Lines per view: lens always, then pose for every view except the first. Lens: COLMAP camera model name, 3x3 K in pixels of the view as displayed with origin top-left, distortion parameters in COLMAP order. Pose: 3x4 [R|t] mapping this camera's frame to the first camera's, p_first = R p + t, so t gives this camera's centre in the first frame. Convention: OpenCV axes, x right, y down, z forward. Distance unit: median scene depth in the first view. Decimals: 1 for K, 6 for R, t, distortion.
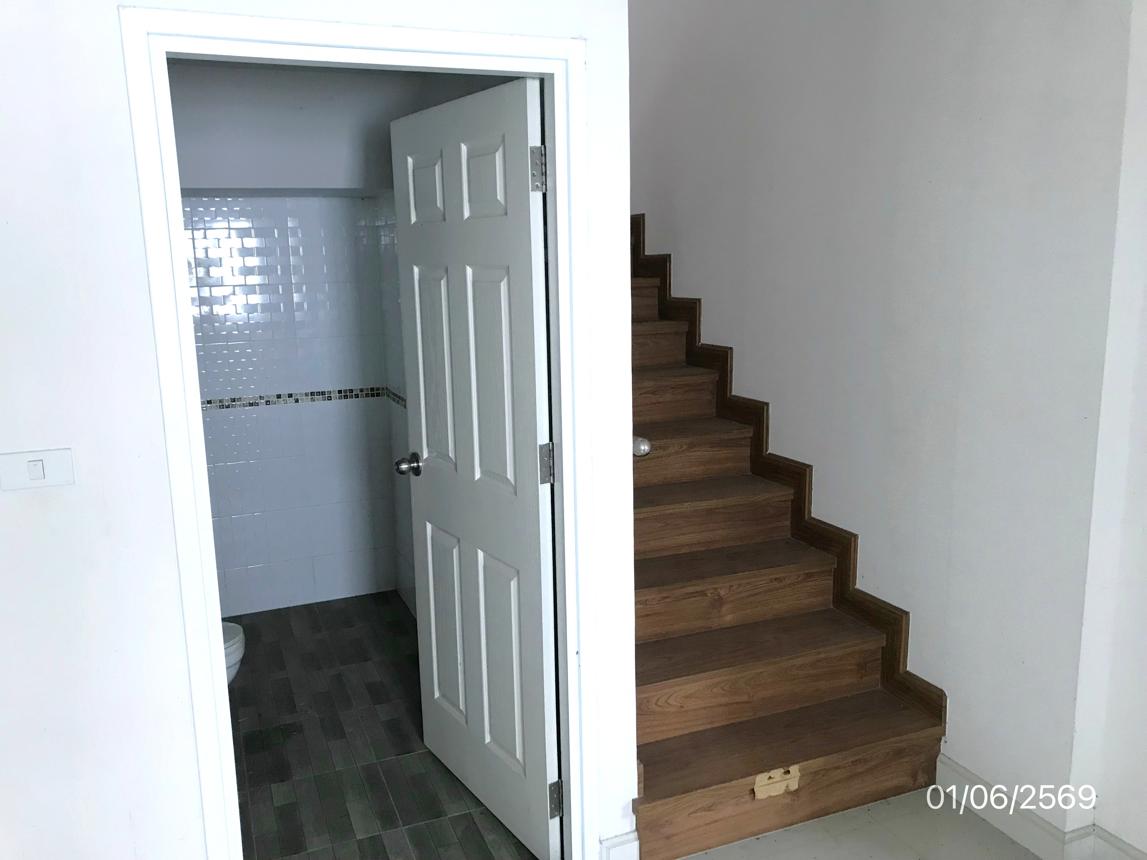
lens RADIAL K [[948.9, 0, 573.2], [0, 948.9, 429.0], [0, 0, 1]] dist [0.032305, 0.000949]
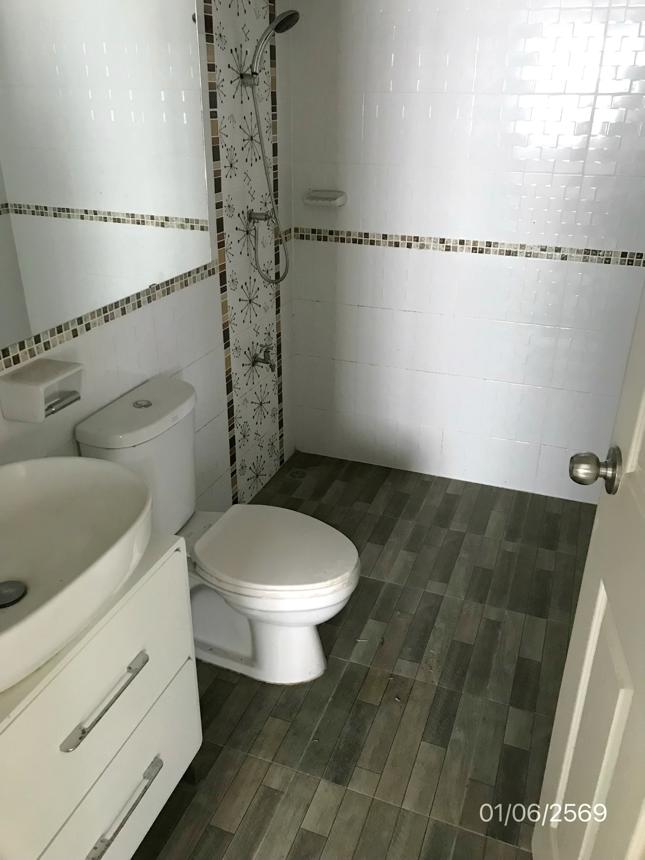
lens RADIAL K [[711.5, 0, 326.1], [0, 711.5, 429.3], [0, 0, 1]] dist [0.032305, 0.000949]
pose [[0.737379, 0.318456, -0.595699, -0.041898], [-0.155474, 0.938229, 0.309118, -0.049556], [0.657343, -0.135322, 0.741342, 0.428820]]
